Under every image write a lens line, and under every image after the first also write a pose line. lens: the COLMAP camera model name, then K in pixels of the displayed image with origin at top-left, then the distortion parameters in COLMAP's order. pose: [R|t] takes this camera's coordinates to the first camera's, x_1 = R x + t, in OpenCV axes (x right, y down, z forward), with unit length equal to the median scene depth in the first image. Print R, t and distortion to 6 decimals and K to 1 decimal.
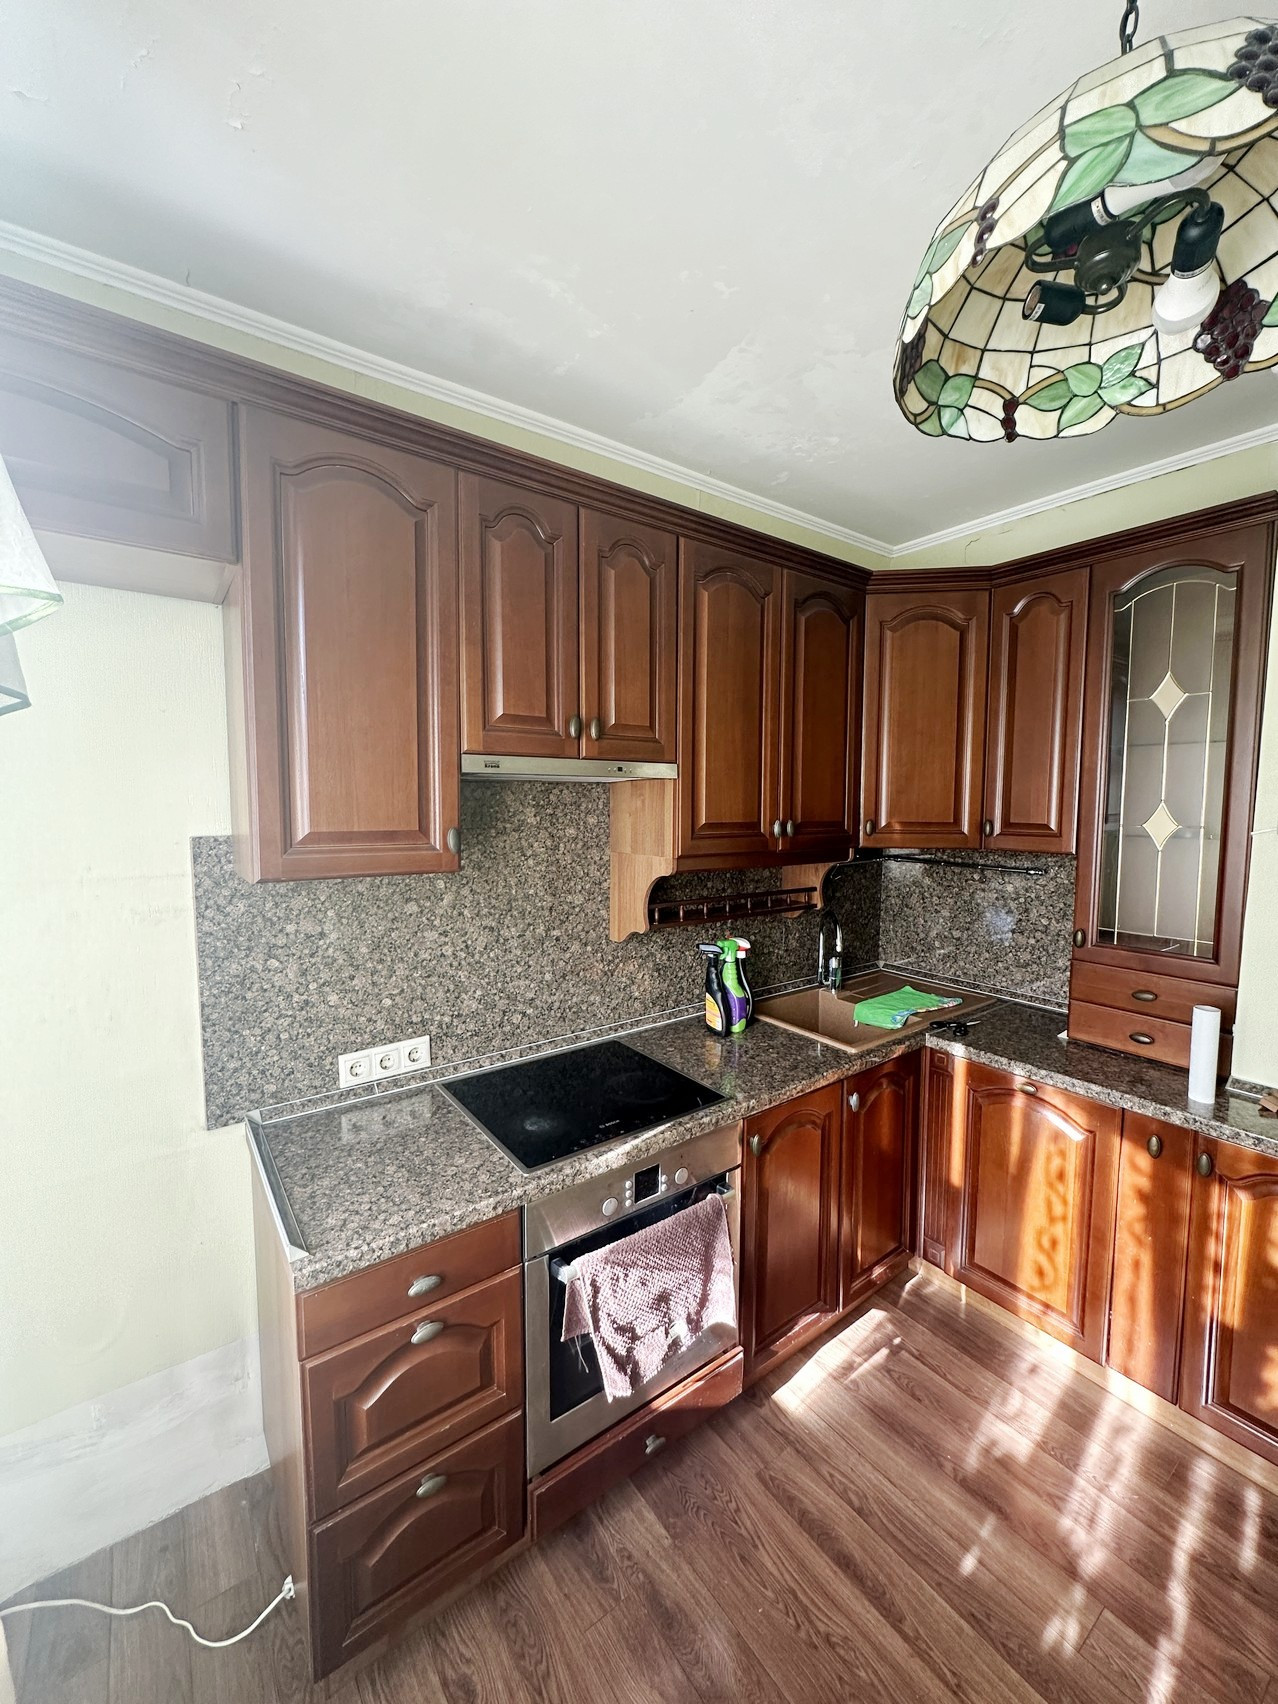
lens RADIAL K [[678.8, 0, 638.9], [0, 678.8, 851.2], [0, 0, 1]] dist [-0.002743, 0.000671]
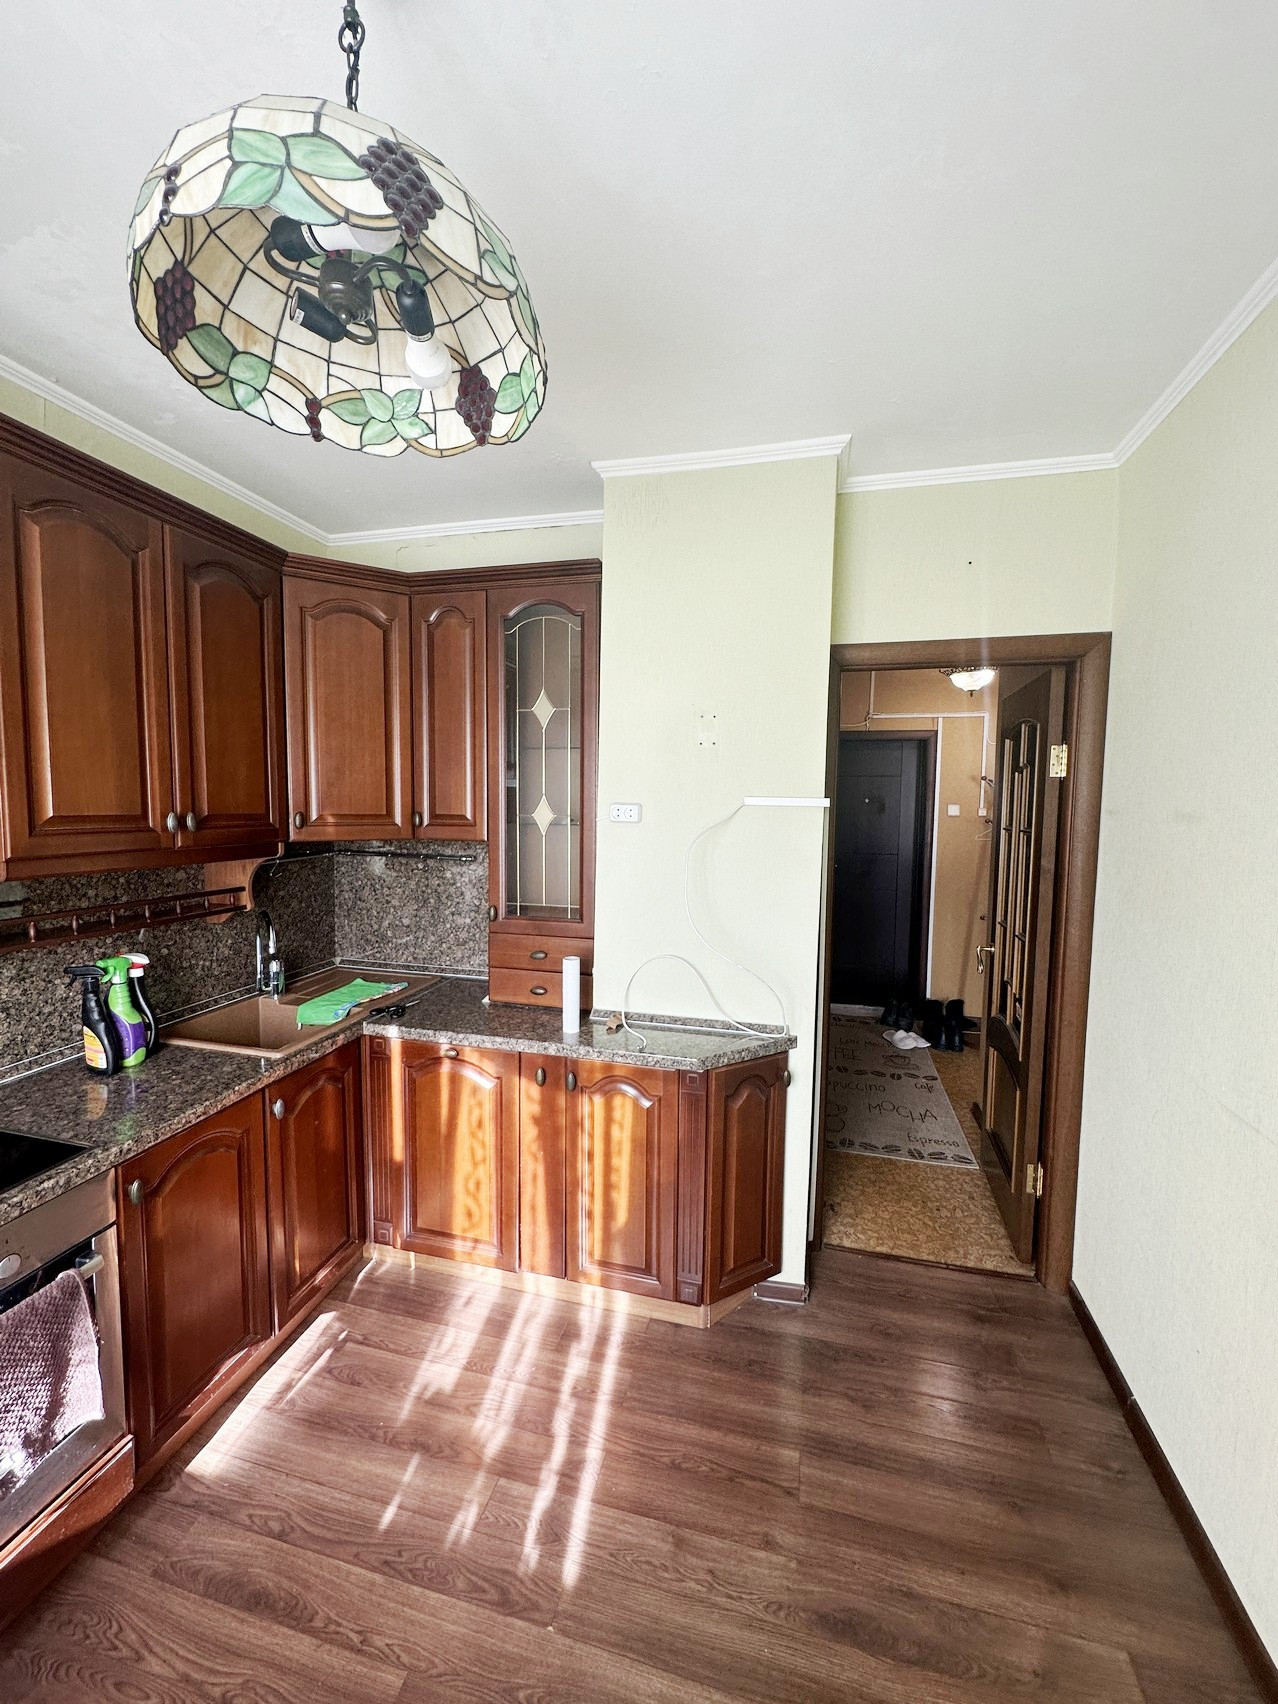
lens RADIAL K [[678.8, 0, 641.2], [0, 678.8, 851.4], [0, 0, 1]] dist [-0.002743, 0.000671]
pose [[0.774384, -0.041760, 0.631336, 0.139878], [0.040033, 0.999054, 0.016979, 0.015432], [-0.631448, 0.012126, 0.775323, -0.063528]]
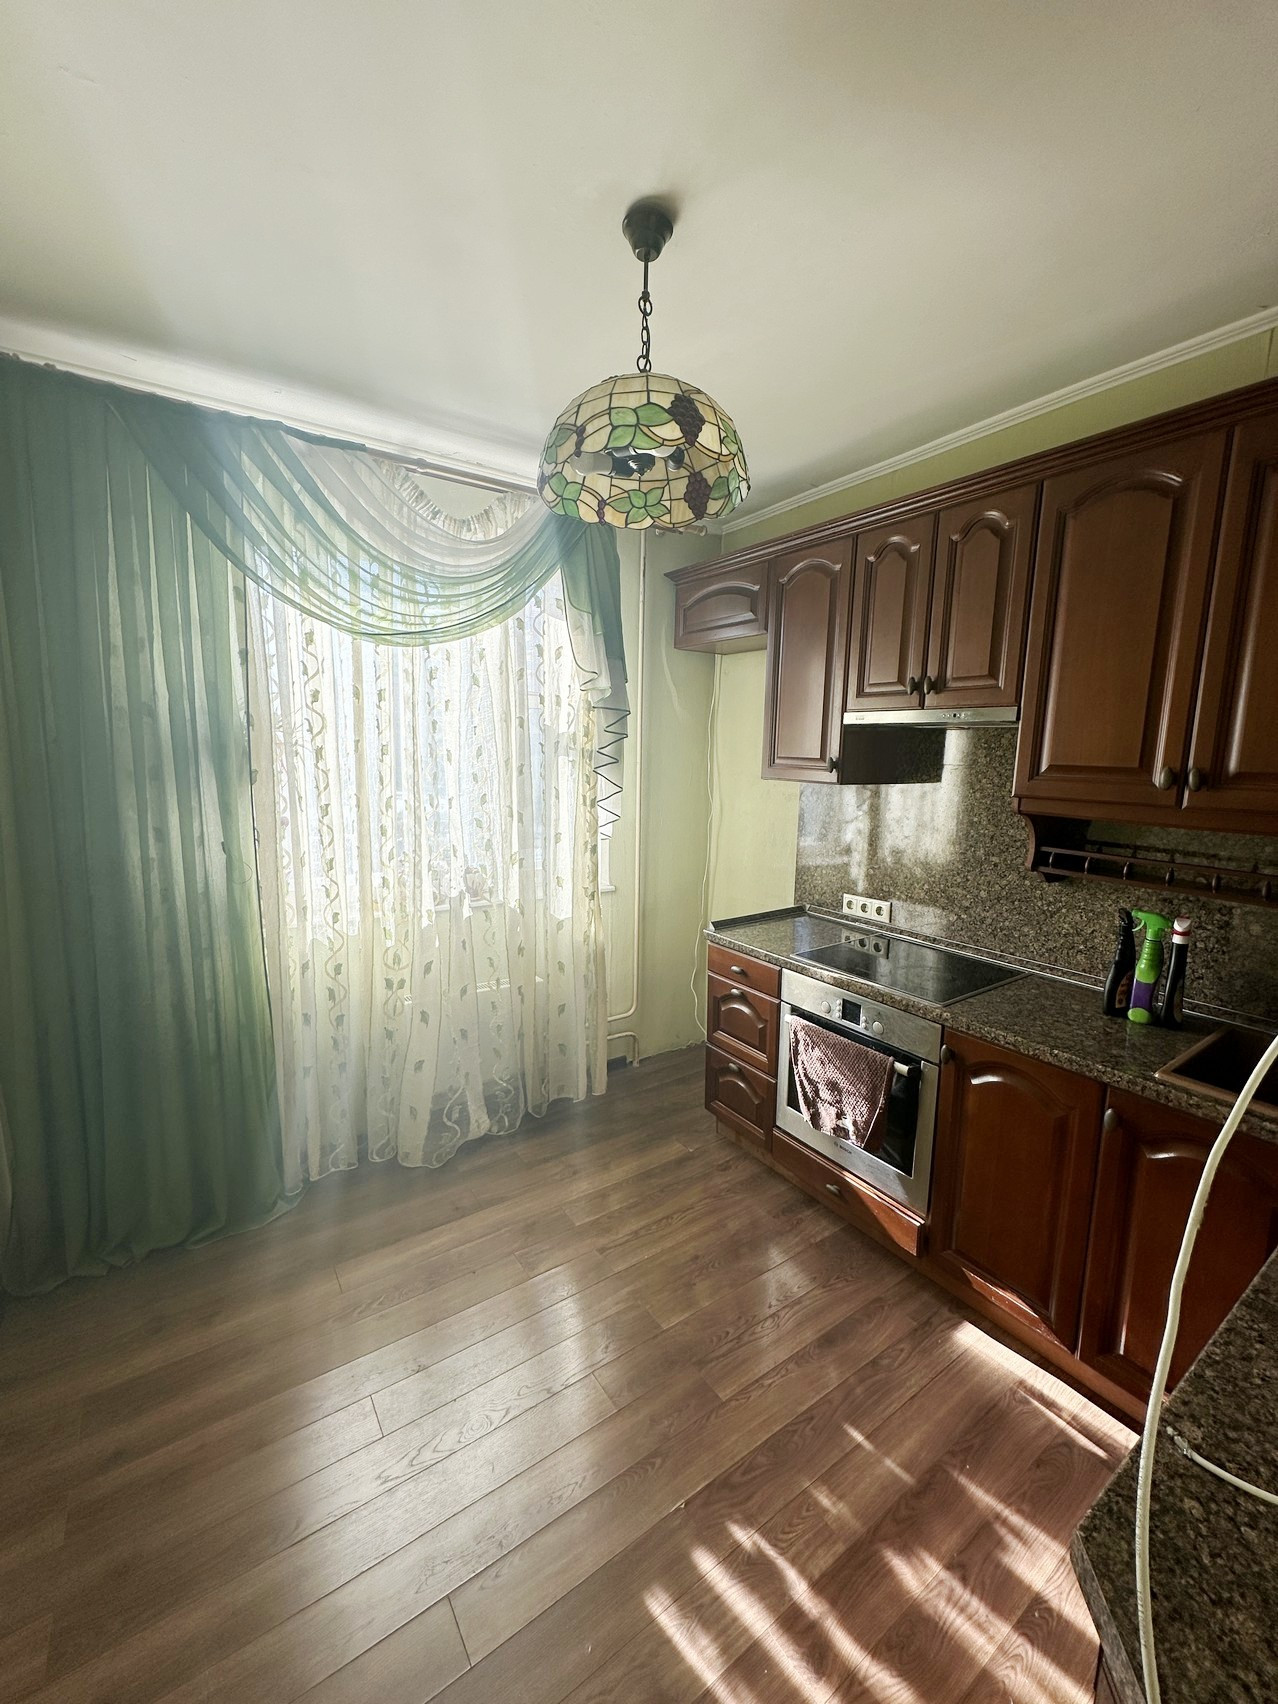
lens RADIAL K [[678.8, 0, 638.6], [0, 678.8, 848.1], [0, 0, 1]] dist [-0.002743, 0.000671]
pose [[-0.022556, 0.144641, -0.989227, 1.185629], [-0.097529, 0.984441, 0.146165, -0.009438], [0.994977, 0.099776, -0.008098, 0.462428]]
